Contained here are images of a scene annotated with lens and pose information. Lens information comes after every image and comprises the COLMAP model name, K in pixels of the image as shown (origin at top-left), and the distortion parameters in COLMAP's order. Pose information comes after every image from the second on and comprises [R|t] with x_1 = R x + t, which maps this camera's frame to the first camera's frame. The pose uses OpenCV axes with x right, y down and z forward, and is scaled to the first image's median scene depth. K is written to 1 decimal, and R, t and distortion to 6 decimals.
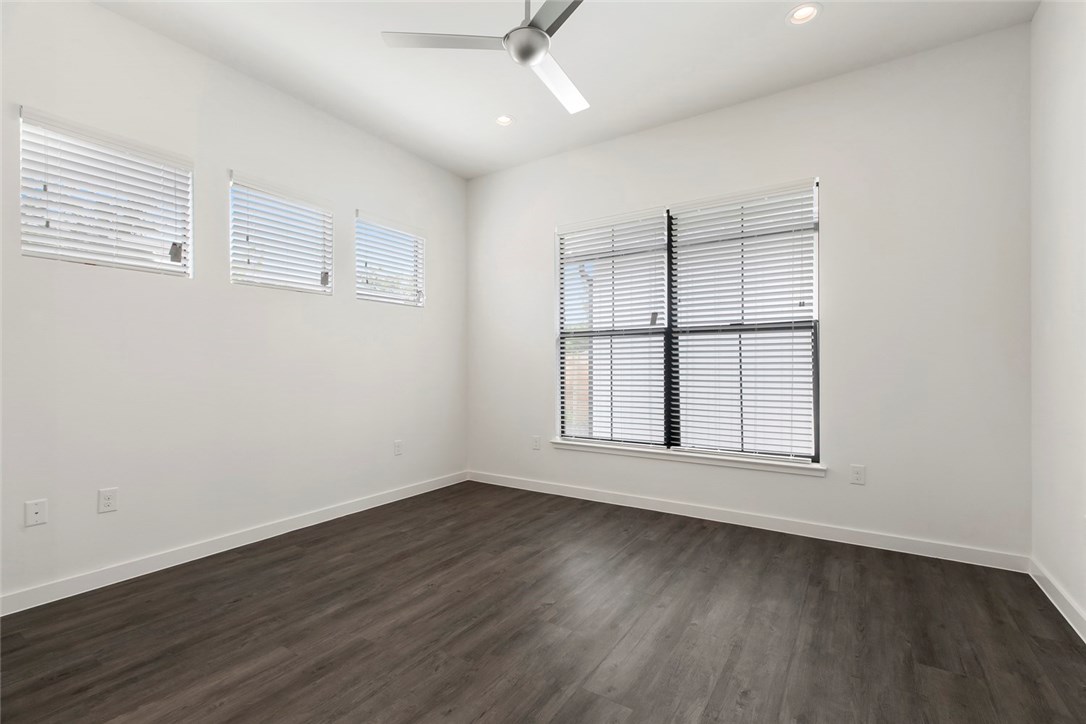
lens RADIAL K [[490.0, 0, 540.7], [0, 490.0, 364.8], [0, 0, 1]] dist [-0.006962, -0.000471]
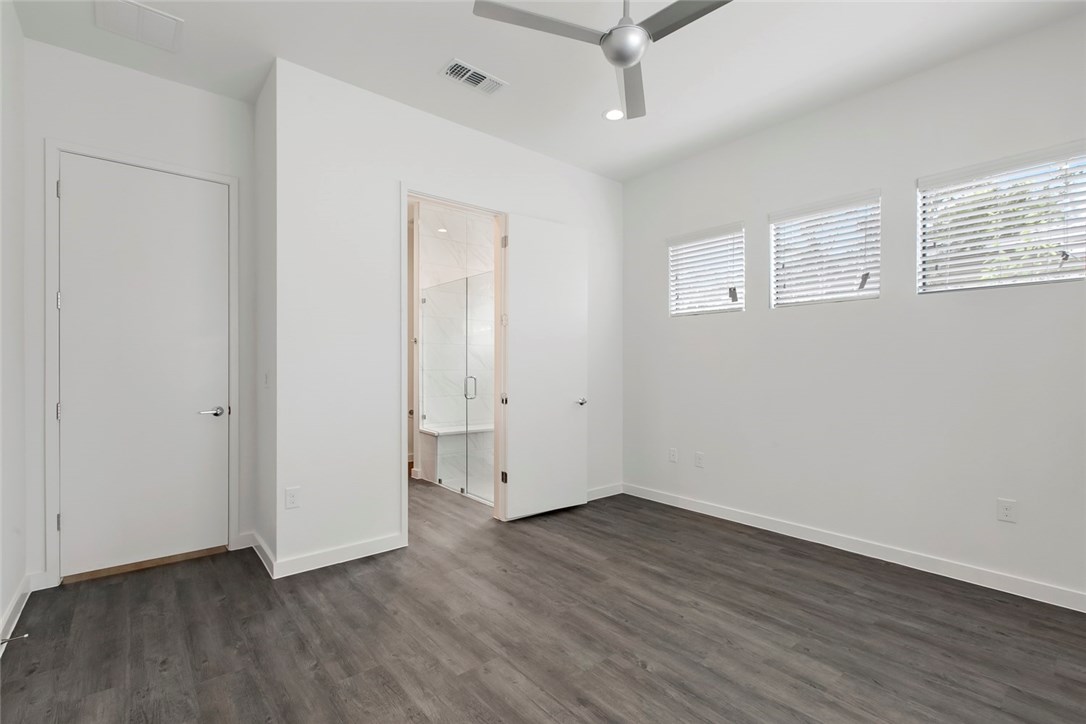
lens RADIAL K [[490.0, 0, 542.5], [0, 490.0, 364.5], [0, 0, 1]] dist [-0.006962, -0.000471]
pose [[-0.296207, -0.000977, -0.955123, 0.722546], [-0.001429, 0.999999, -0.000580, -0.029427], [0.955123, 0.001193, -0.296208, 0.883724]]
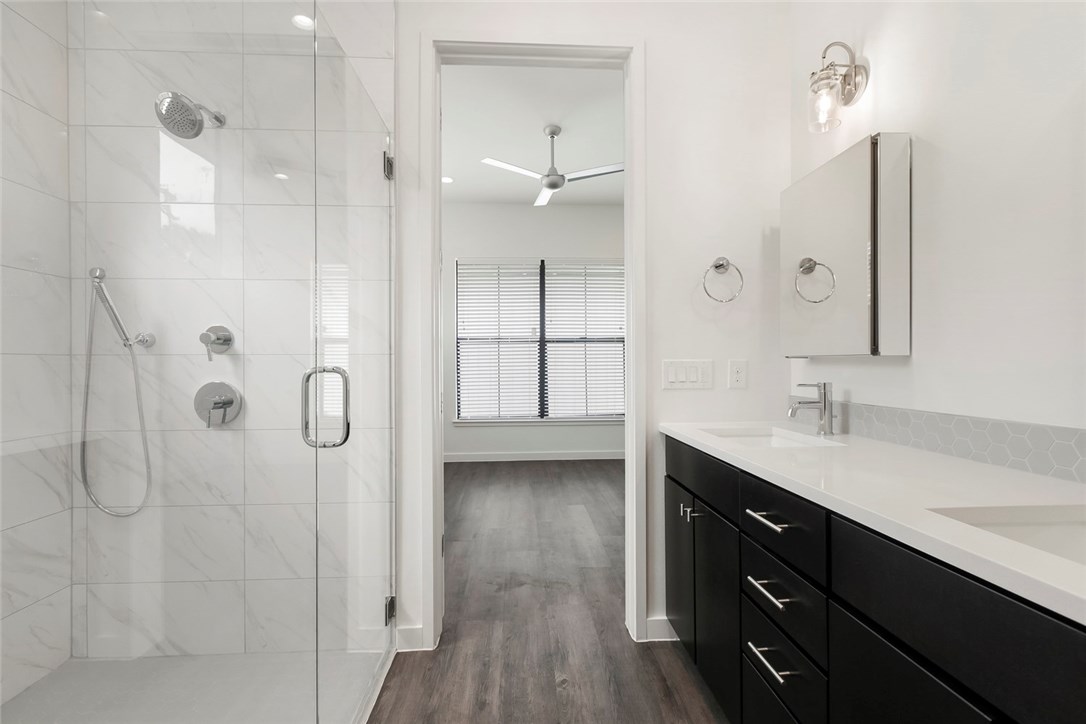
lens RADIAL K [[490.0, 0, 543.5], [0, 490.0, 366.9], [0, 0, 1]] dist [-0.006962, -0.000471]
pose [[0.803907, 0.003832, 0.594743, -0.873880], [0.003957, 0.999923, -0.011791, 0.042480], [-0.594742, 0.011832, 0.803829, -0.302898]]
